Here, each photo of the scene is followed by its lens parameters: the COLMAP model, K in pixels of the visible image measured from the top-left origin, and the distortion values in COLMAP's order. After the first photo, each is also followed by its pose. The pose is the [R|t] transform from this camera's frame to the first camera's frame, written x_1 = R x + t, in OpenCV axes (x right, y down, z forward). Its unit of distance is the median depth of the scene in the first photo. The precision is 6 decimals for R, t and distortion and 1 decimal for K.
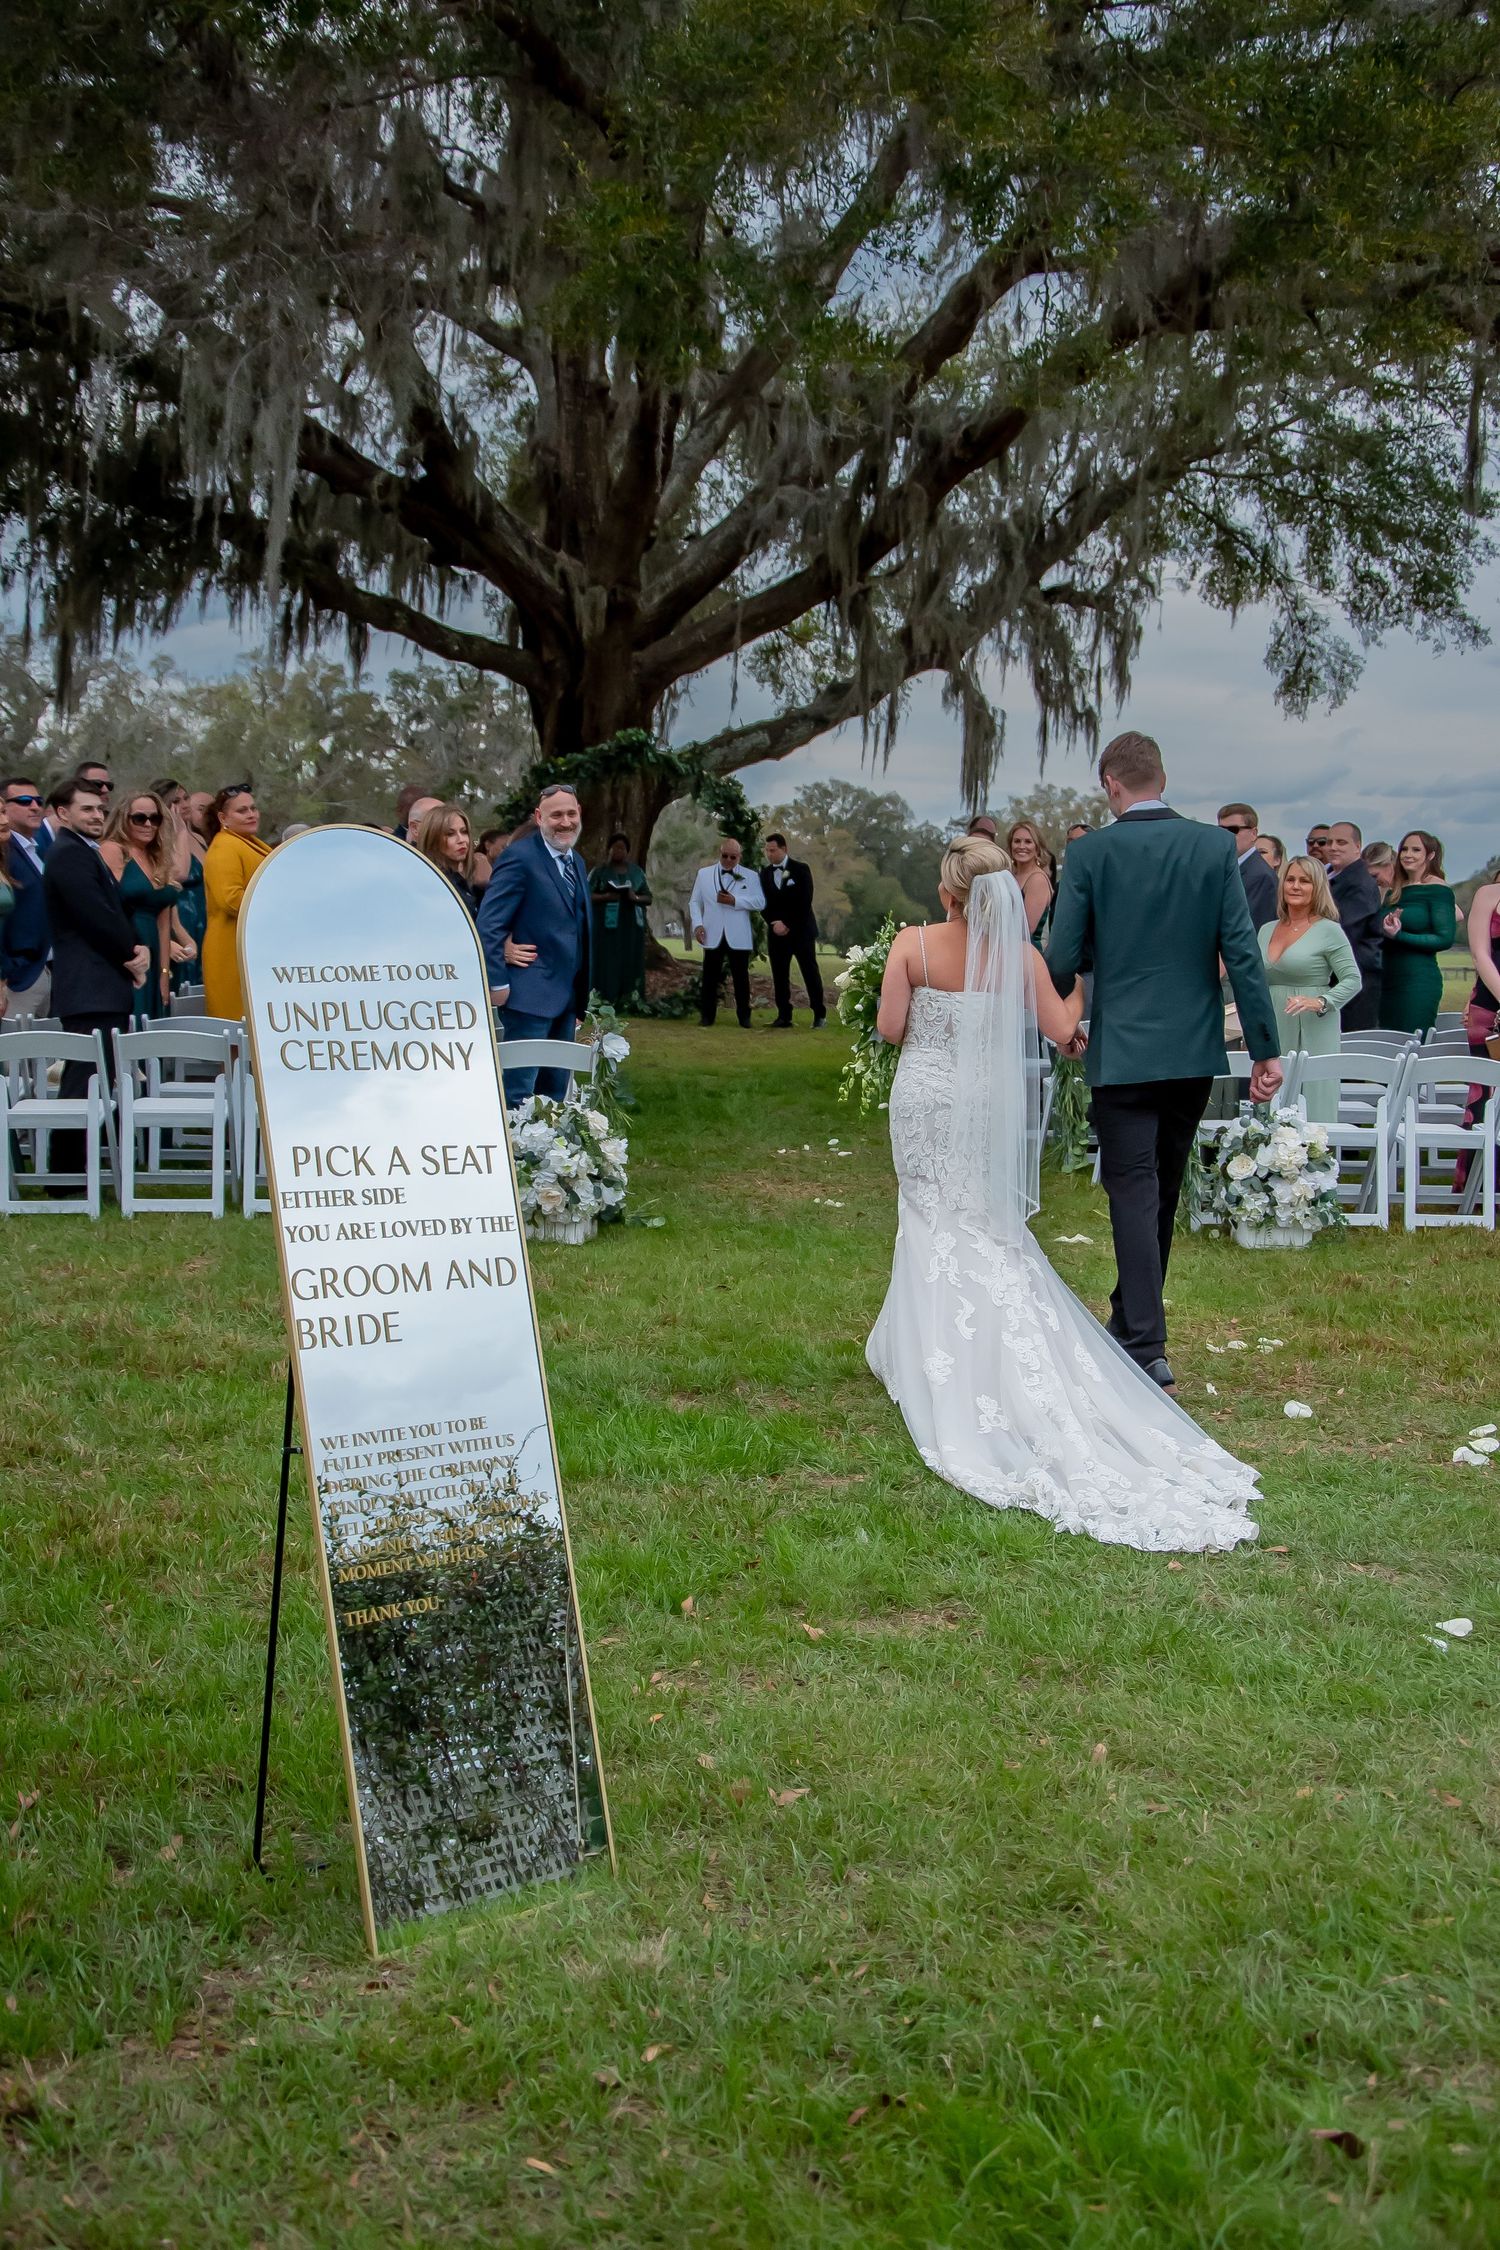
lens RADIAL K [[2550.1, 0, 750.5], [0, 2550.1, 1124.4], [0, 0, 1]] dist [-0.004324, 0.000000]
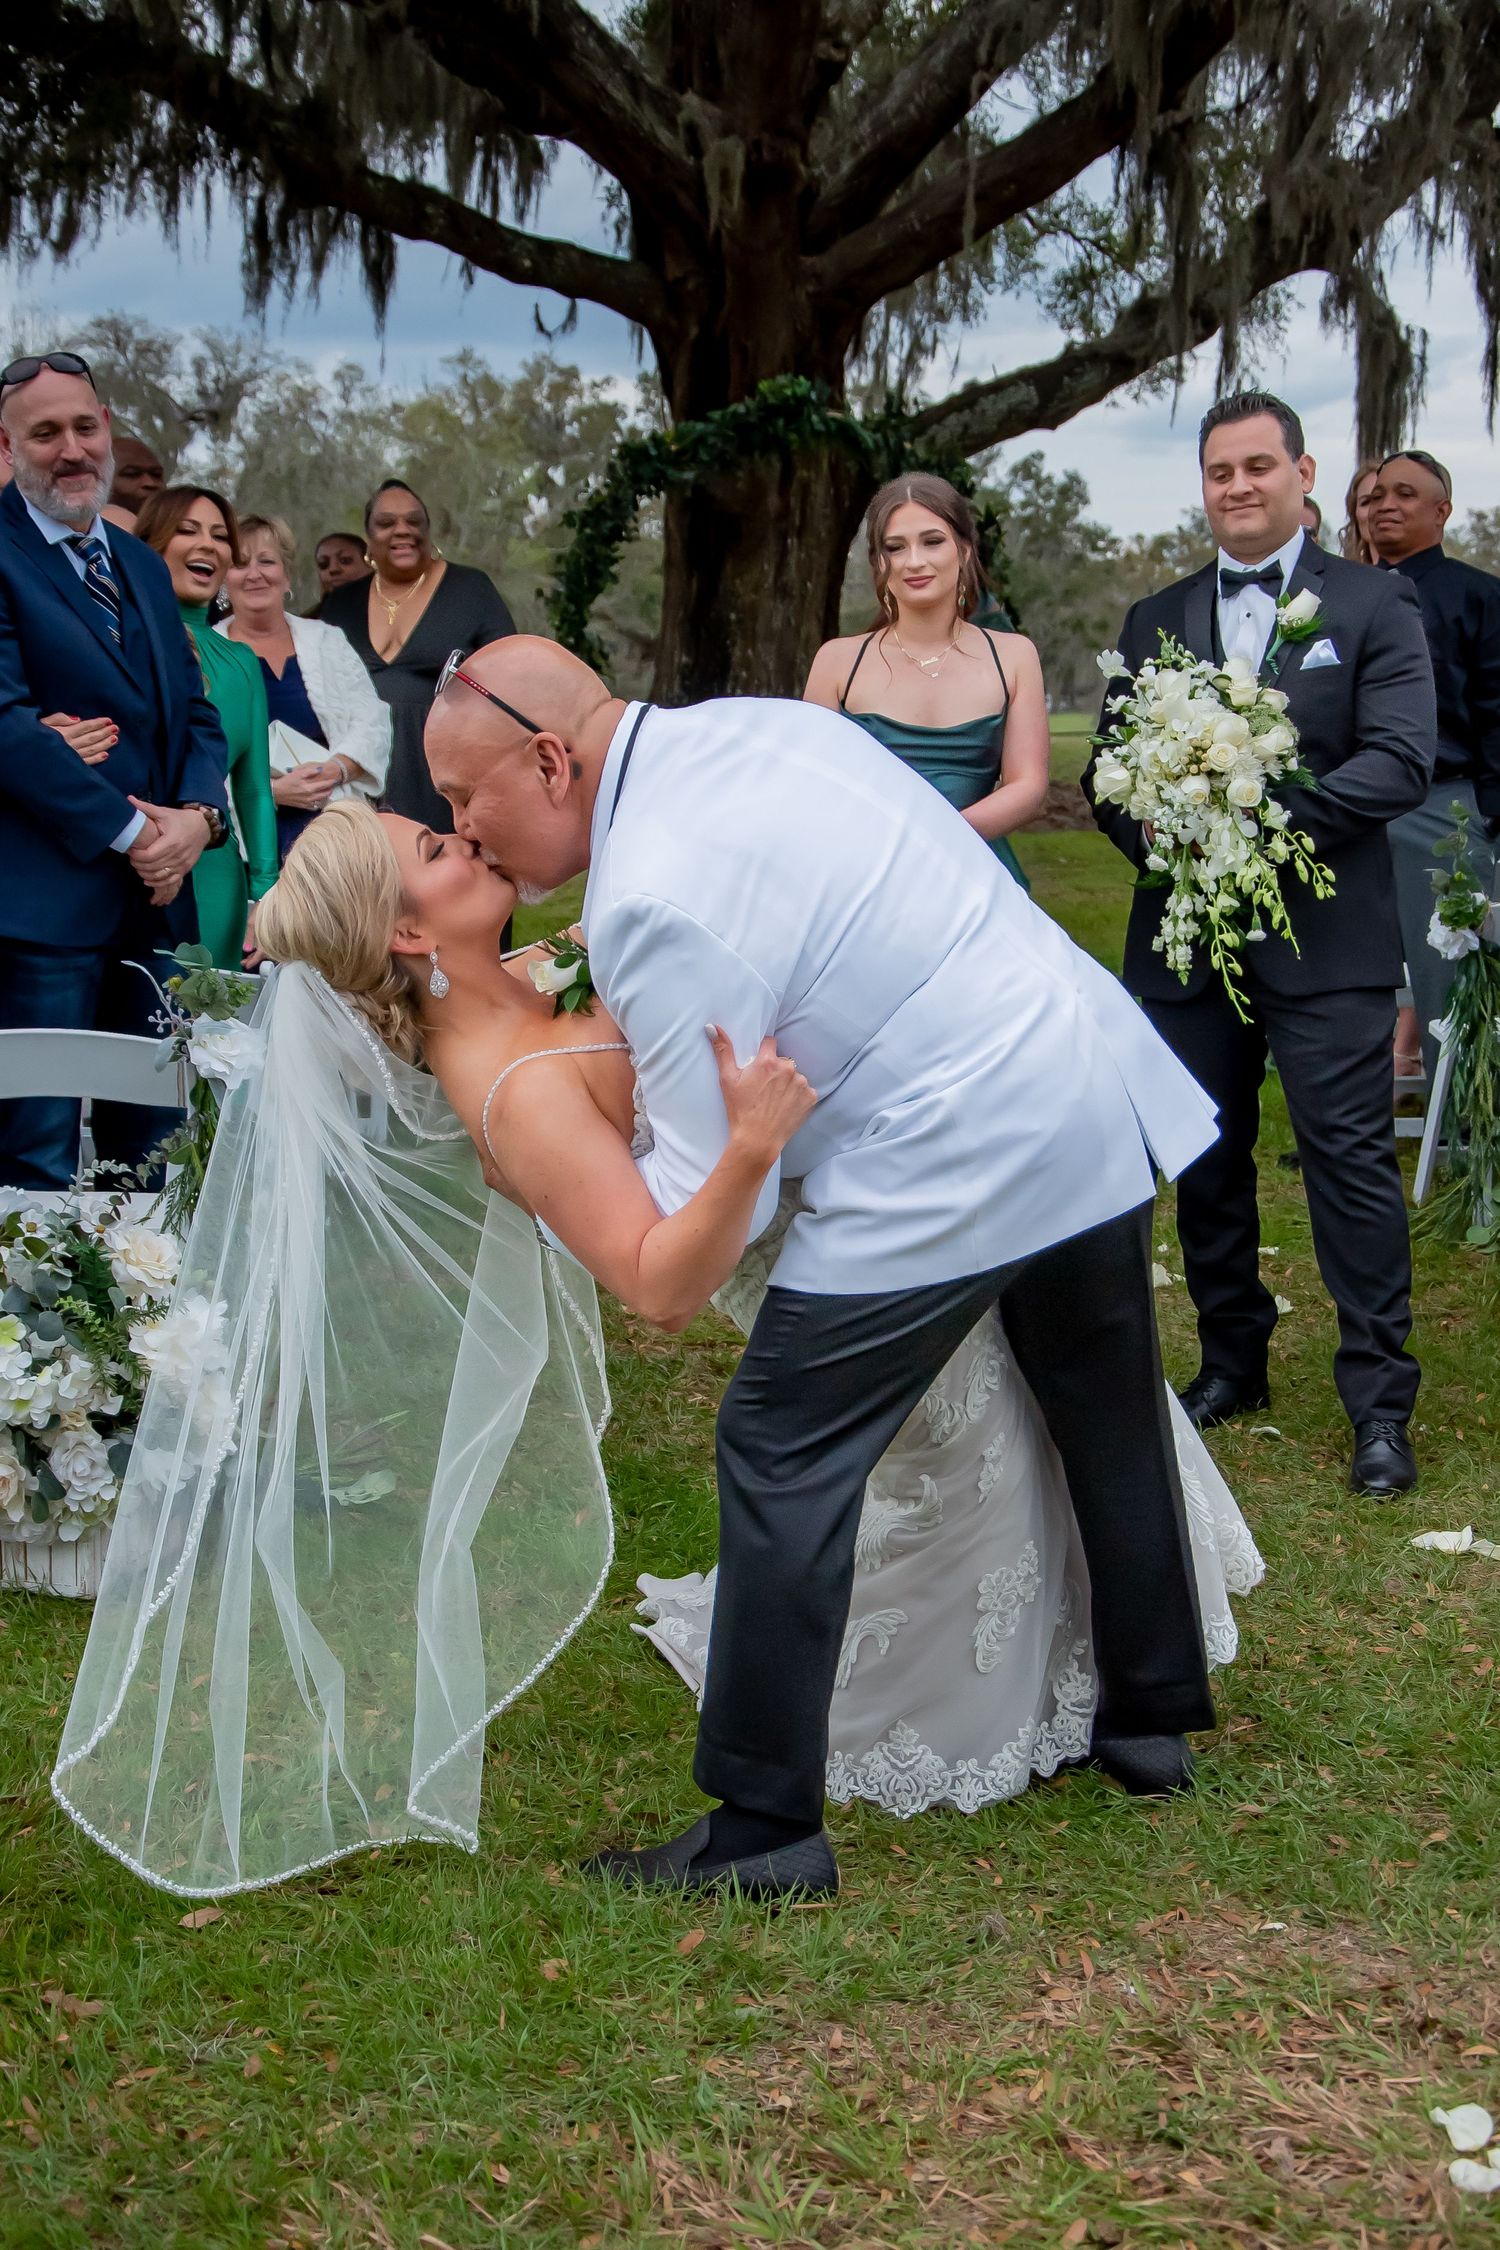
lens RADIAL K [[3144.2, 0, 708.5], [0, 3144.2, 1200.4], [0, 0, 1]] dist [0.111758, 0.000000]
pose [[0.990926, -0.007802, -0.134181, 0.030157], [0.018394, 0.996793, 0.077885, -0.015942], [0.133143, -0.079646, 0.987891, 0.202276]]
